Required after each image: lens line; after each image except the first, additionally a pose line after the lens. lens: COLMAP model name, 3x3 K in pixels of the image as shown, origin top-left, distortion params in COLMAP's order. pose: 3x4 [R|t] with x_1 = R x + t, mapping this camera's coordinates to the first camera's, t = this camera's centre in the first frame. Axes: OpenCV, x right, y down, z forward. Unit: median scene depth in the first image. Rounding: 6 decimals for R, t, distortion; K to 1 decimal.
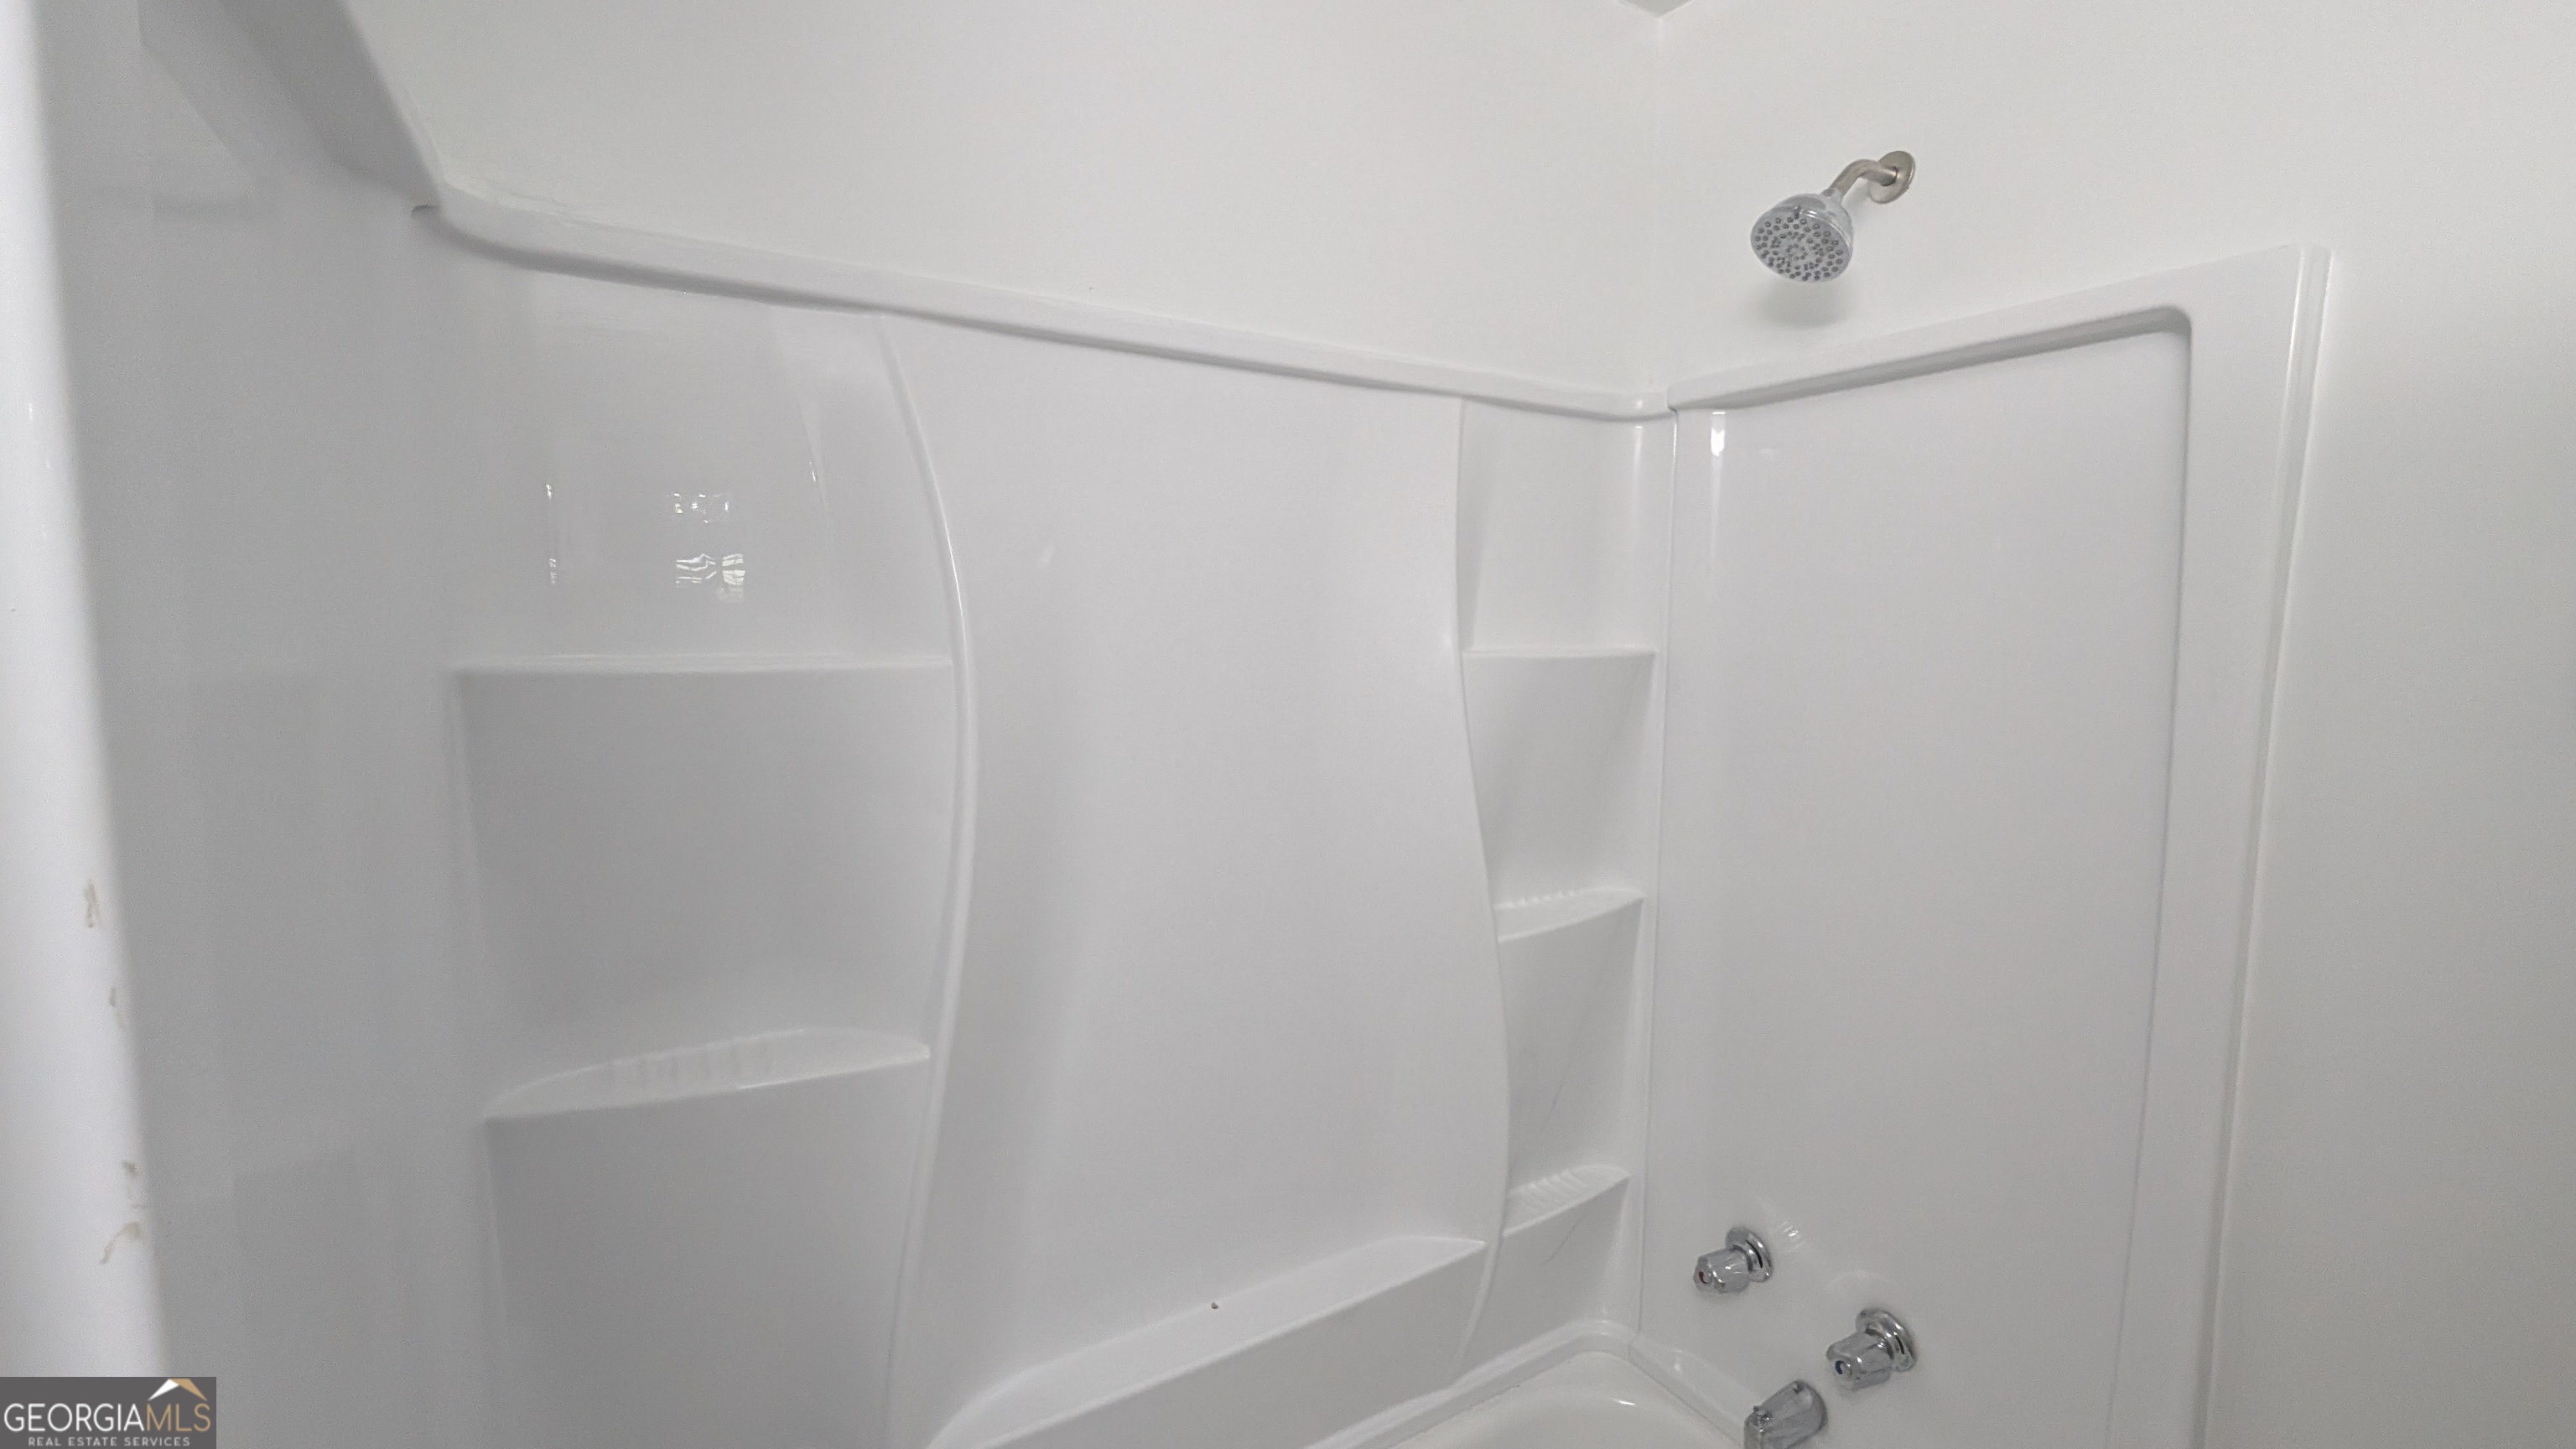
lens RADIAL K [[1058.8, 0, 1295.5], [0, 1058.8, 721.3], [0, 0, 1]] dist [0.002937, 0.000159]
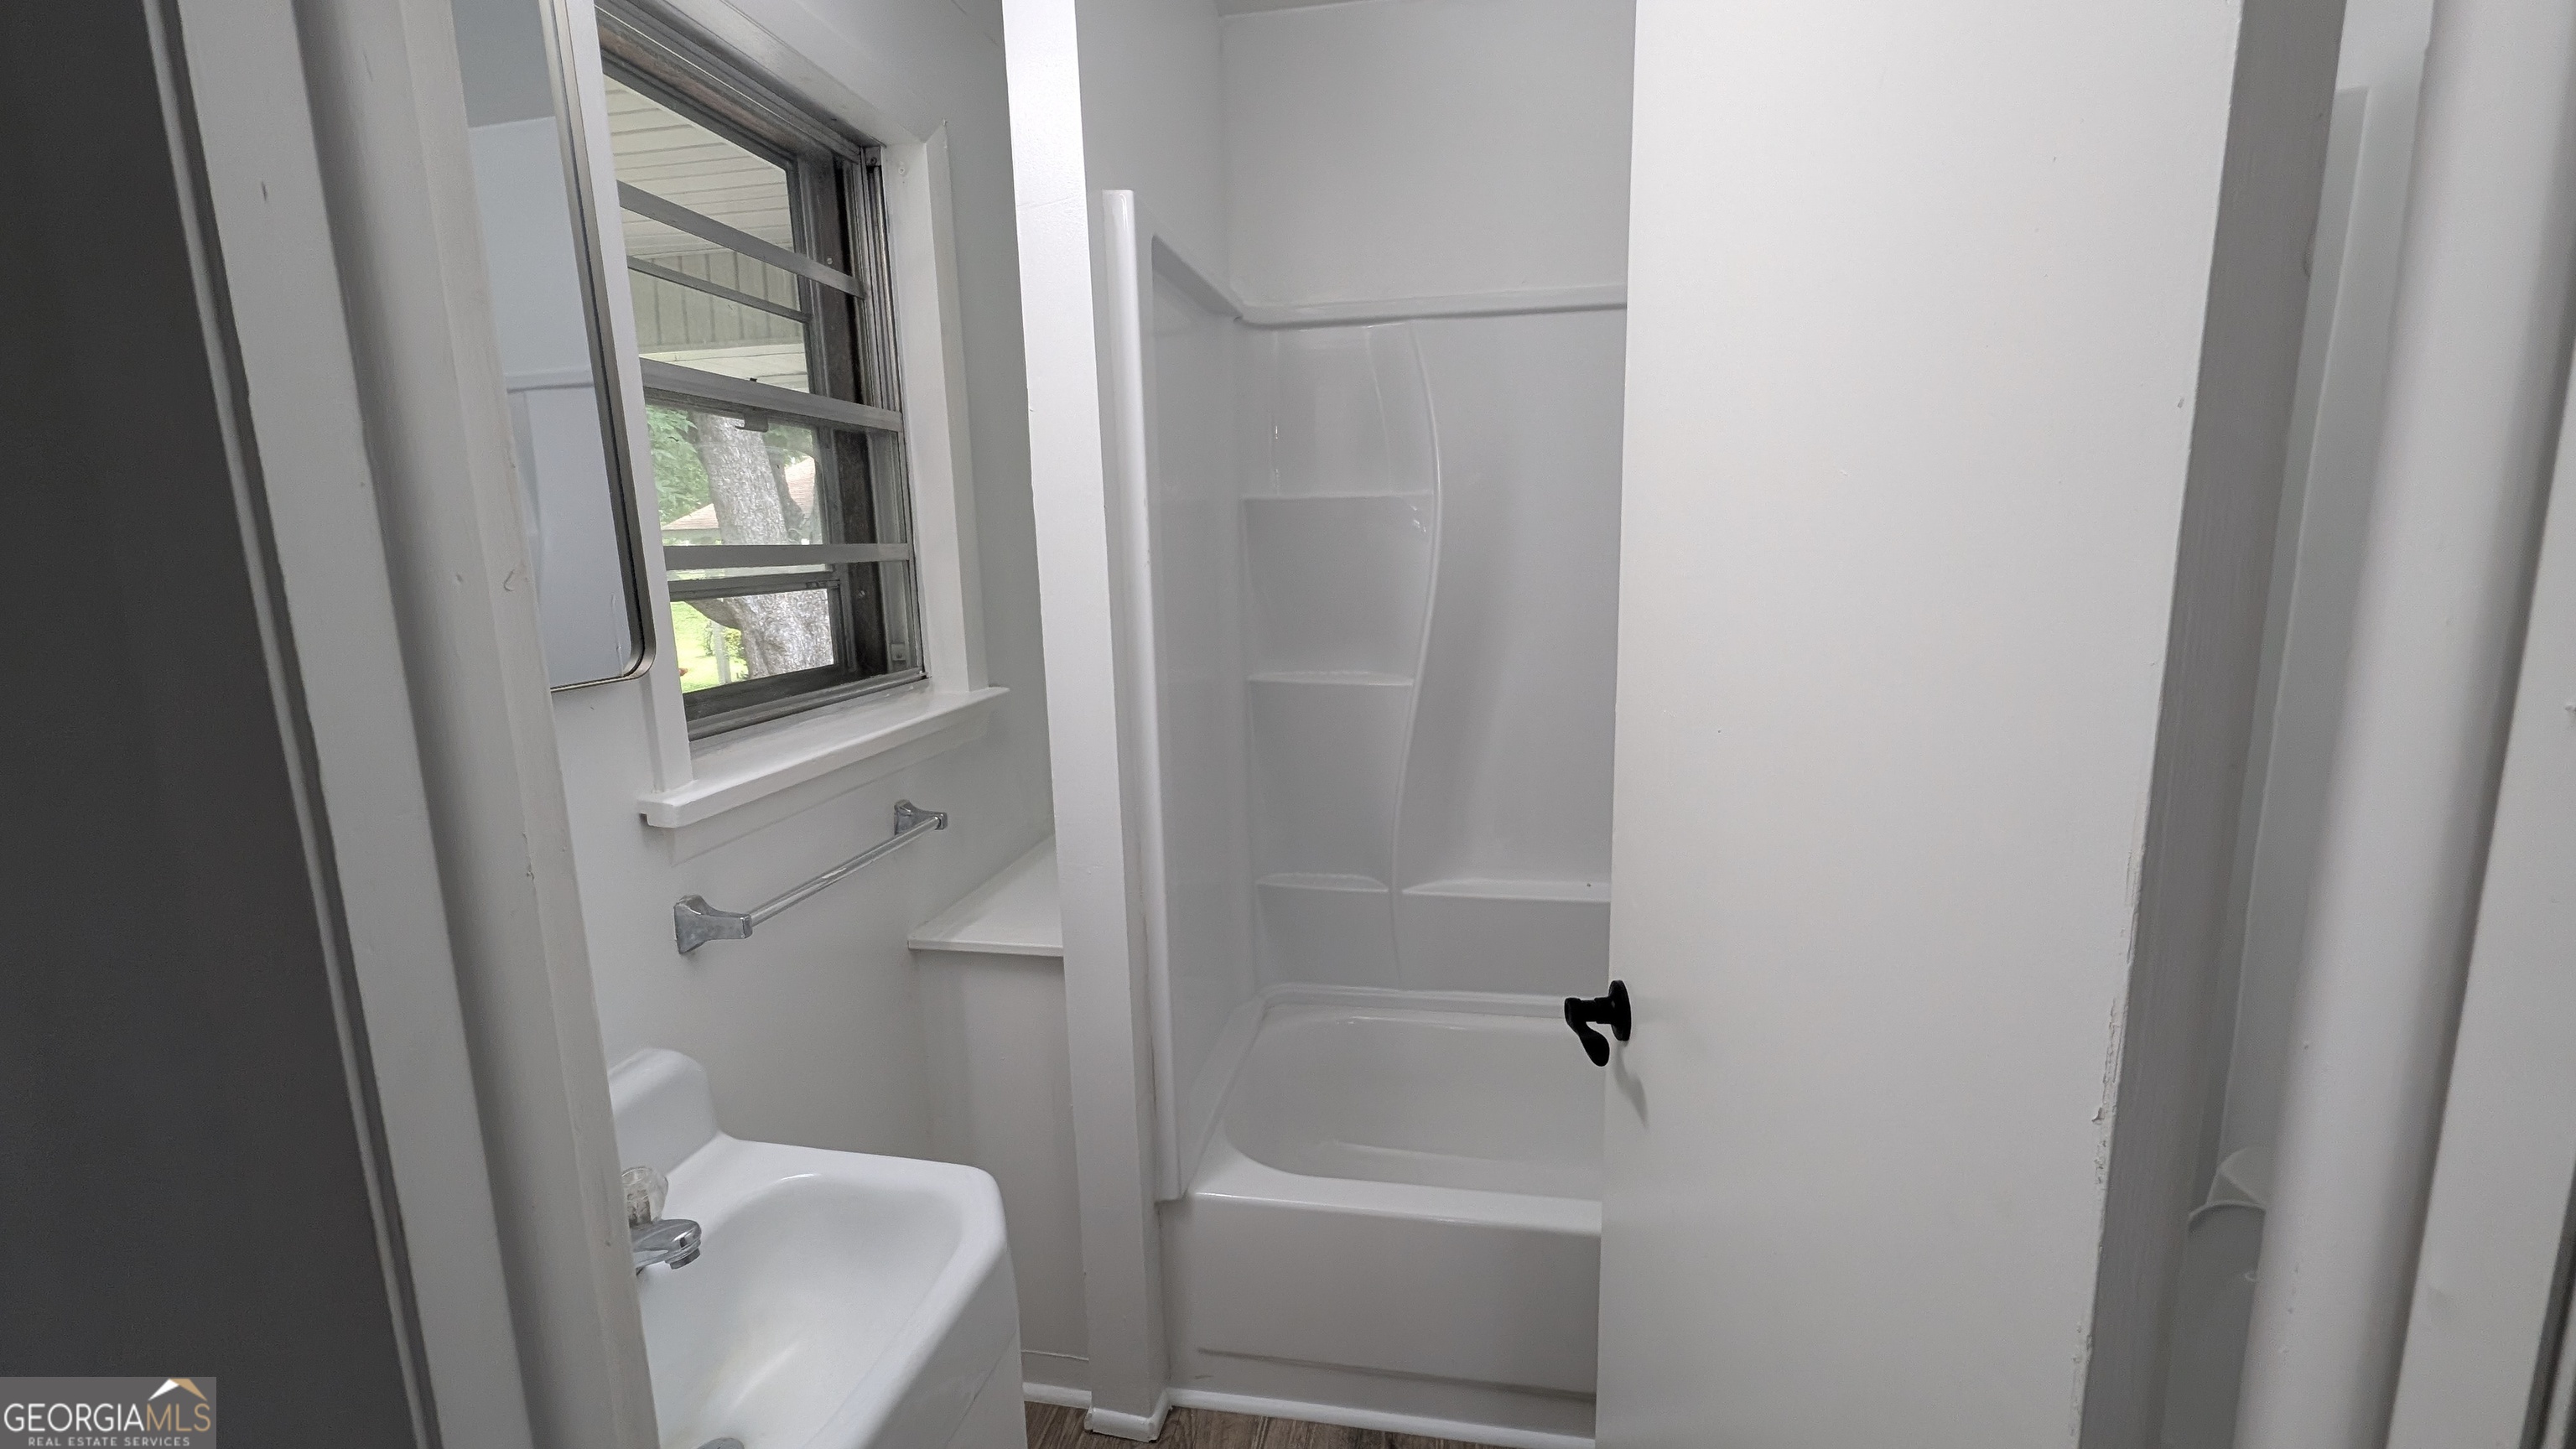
lens RADIAL K [[1058.8, 0, 1287.1], [0, 1058.8, 725.9], [0, 0, 1]] dist [0.002937, 0.000159]
pose [[0.745960, 0.093049, -0.659458, 1.024028], [-0.039083, 0.994601, 0.096128, 0.251746], [0.664843, -0.045934, 0.745570, -0.864792]]
